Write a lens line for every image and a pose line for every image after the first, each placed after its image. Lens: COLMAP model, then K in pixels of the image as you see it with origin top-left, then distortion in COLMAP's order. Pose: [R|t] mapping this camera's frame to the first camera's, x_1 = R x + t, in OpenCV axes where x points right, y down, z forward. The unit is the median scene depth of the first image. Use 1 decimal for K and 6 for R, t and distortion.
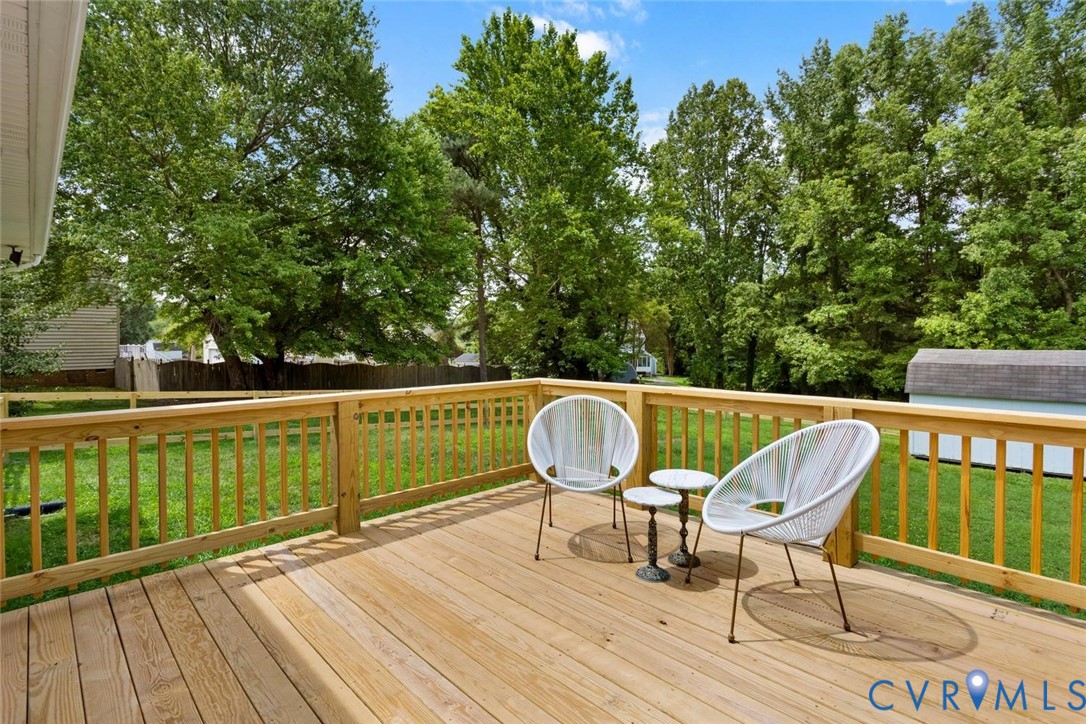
lens RADIAL K [[524.4, 0, 530.6], [0, 524.4, 353.0], [0, 0, 1]] dist [0.002966, 0.000327]
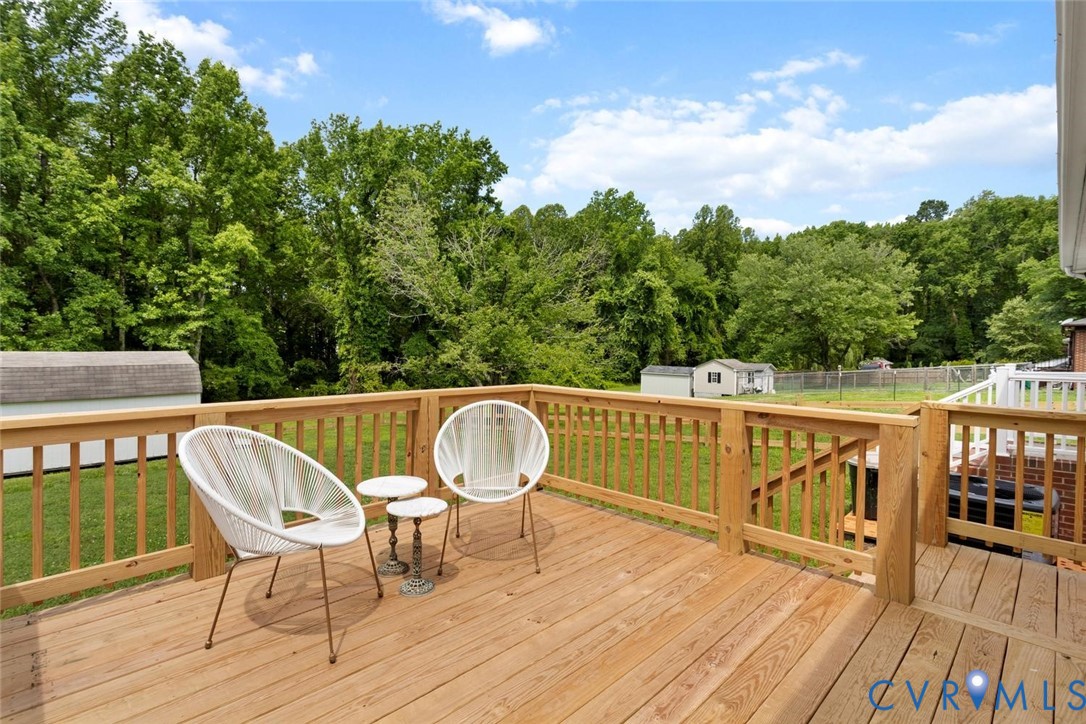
lens RADIAL K [[519.4, 0, 532.0], [0, 519.4, 345.6], [0, 0, 1]] dist [0.002313, -0.000164]
pose [[-0.017130, 0.001707, 0.999852, -0.048682], [0.015076, 0.999885, -0.001449, -0.001119], [-0.999740, 0.015049, -0.017153, 0.053933]]
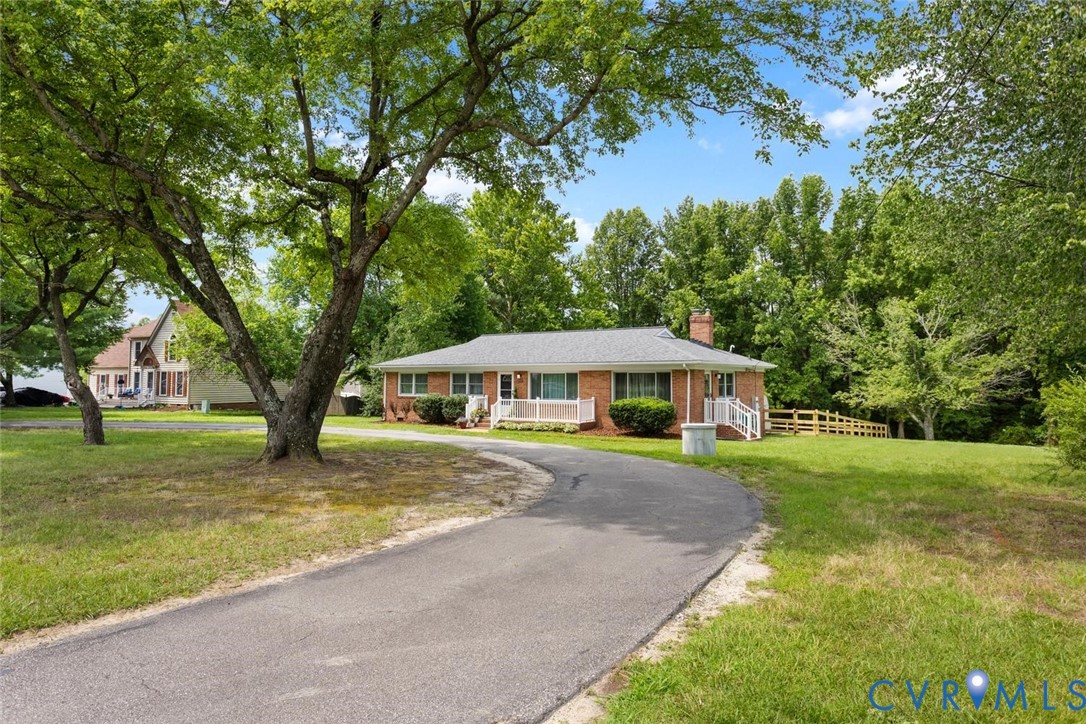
lens RADIAL K [[681.4, 0, 543.0], [0, 681.4, 362.0], [0, 0, 1]] dist [0.000845, 0.000144]
pose [[0.976900, 0.011808, 0.213371, -0.396223], [-0.000879, 0.998686, -0.051239, 0.013336], [-0.213695, 0.049868, 0.975627, -1.139188]]
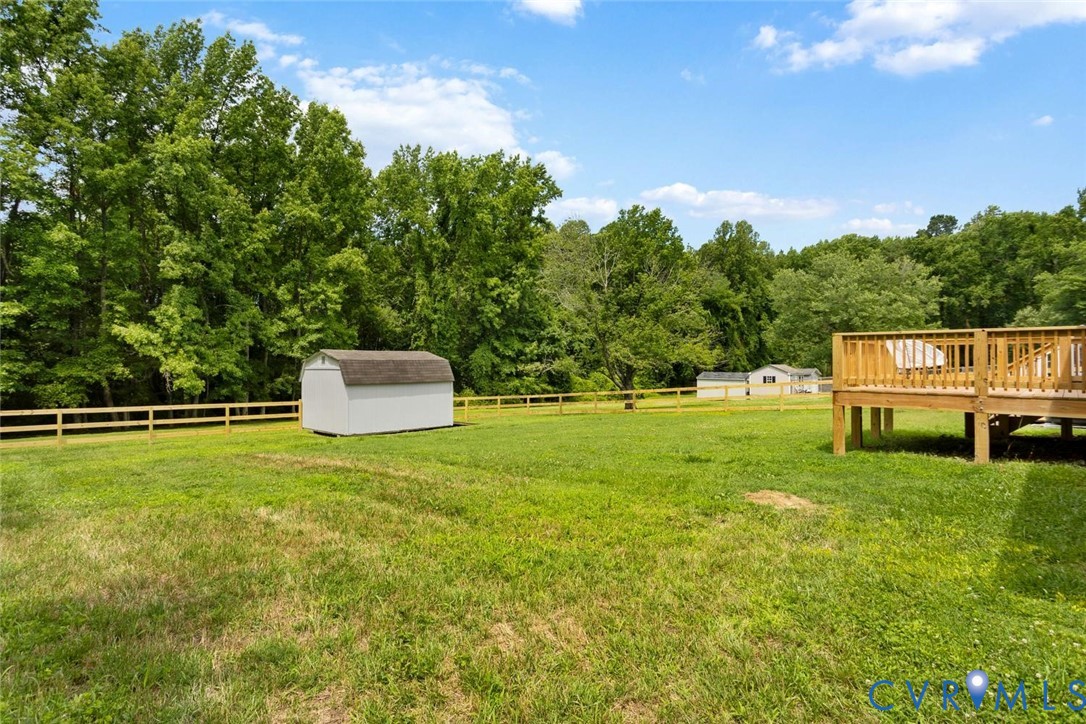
lens RADIAL K [[548.6, 0, 524.4], [0, 548.6, 342.8], [0, 0, 1]] dist [-0.006697, 0.001259]
pose [[-0.030188, 0.039057, 0.998781, -0.265326], [0.024928, 0.998955, -0.038310, 0.019882], [-0.999233, 0.023741, -0.031130, 0.310090]]
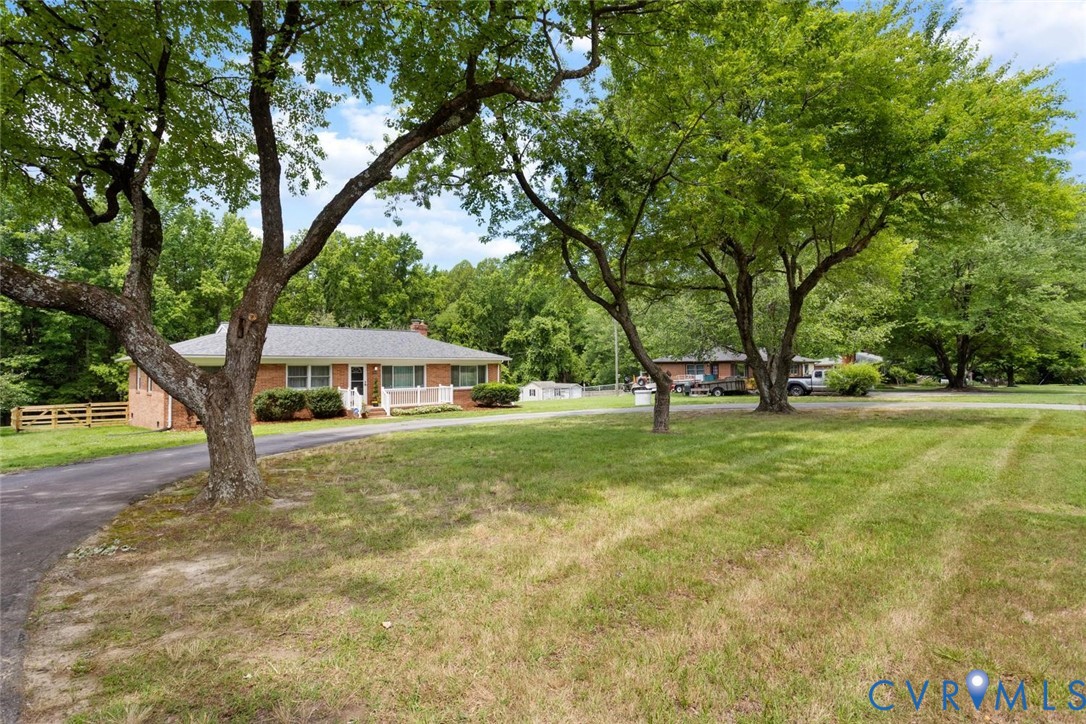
lens RADIAL K [[559.2, 0, 524.5], [0, 559.2, 346.7], [0, 0, 1]] dist [-0.000683, 0.000356]
pose [[0.018565, 0.044276, 0.998847, -1.087336], [0.032099, 0.998478, -0.044856, -0.002537], [-0.999312, 0.032895, 0.017116, -0.457055]]
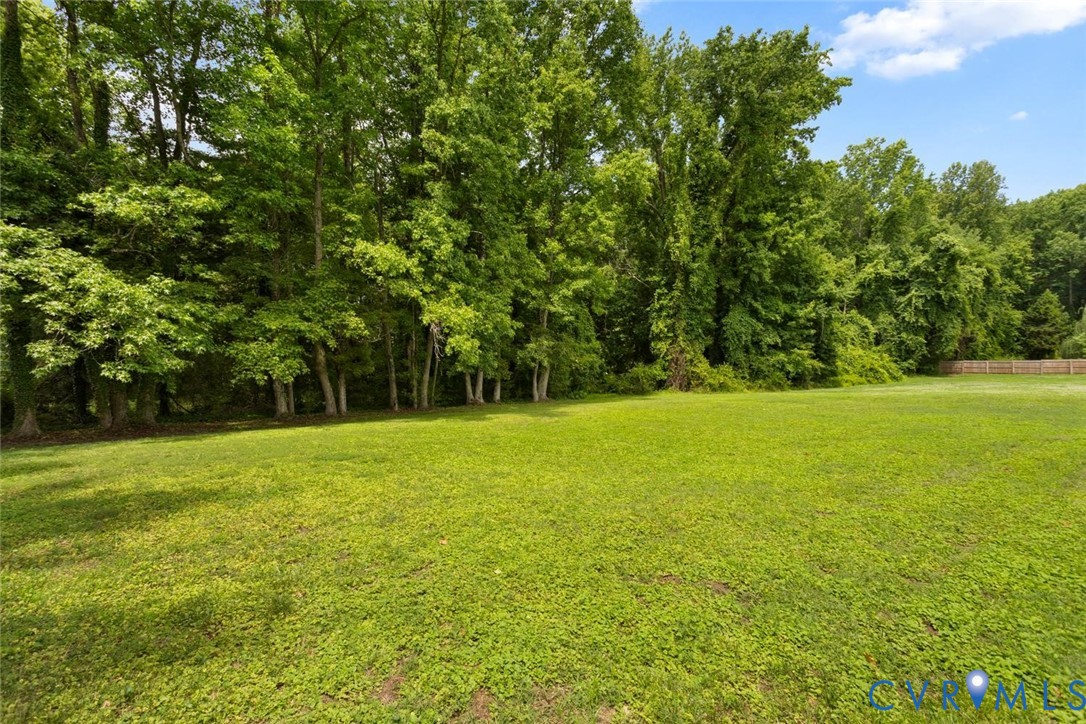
lens RADIAL K [[519.4, 0, 532.0], [0, 519.4, 345.6], [0, 0, 1]] dist [0.002313, -0.000164]
pose [[0.115036, -0.003961, 0.993353, 0.240206], [0.015028, 0.999885, 0.002247, 0.043238], [-0.993248, 0.014669, 0.115082, 0.787422]]
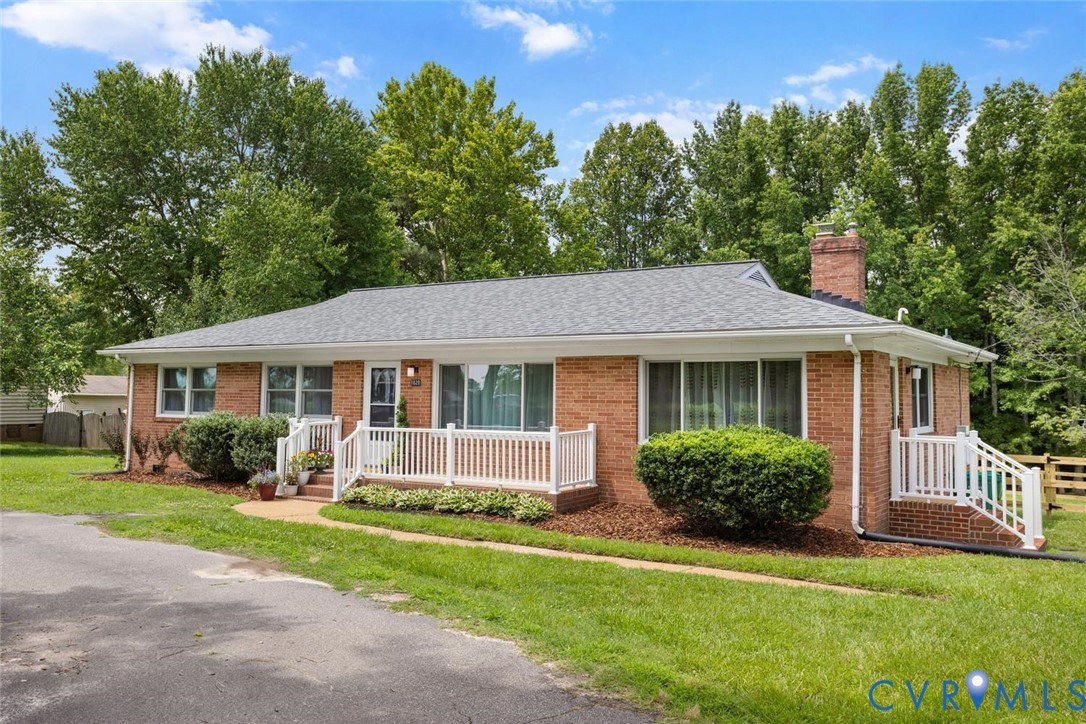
lens RADIAL K [[917.2, 0, 537.4], [0, 917.2, 347.7], [0, 0, 1]] dist [0.028478, -0.000203]
pose [[0.970018, 0.026962, 0.241532, -0.285089], [-0.008647, 0.997027, -0.076571, 0.010766], [-0.242878, 0.072186, 0.967367, -0.740002]]
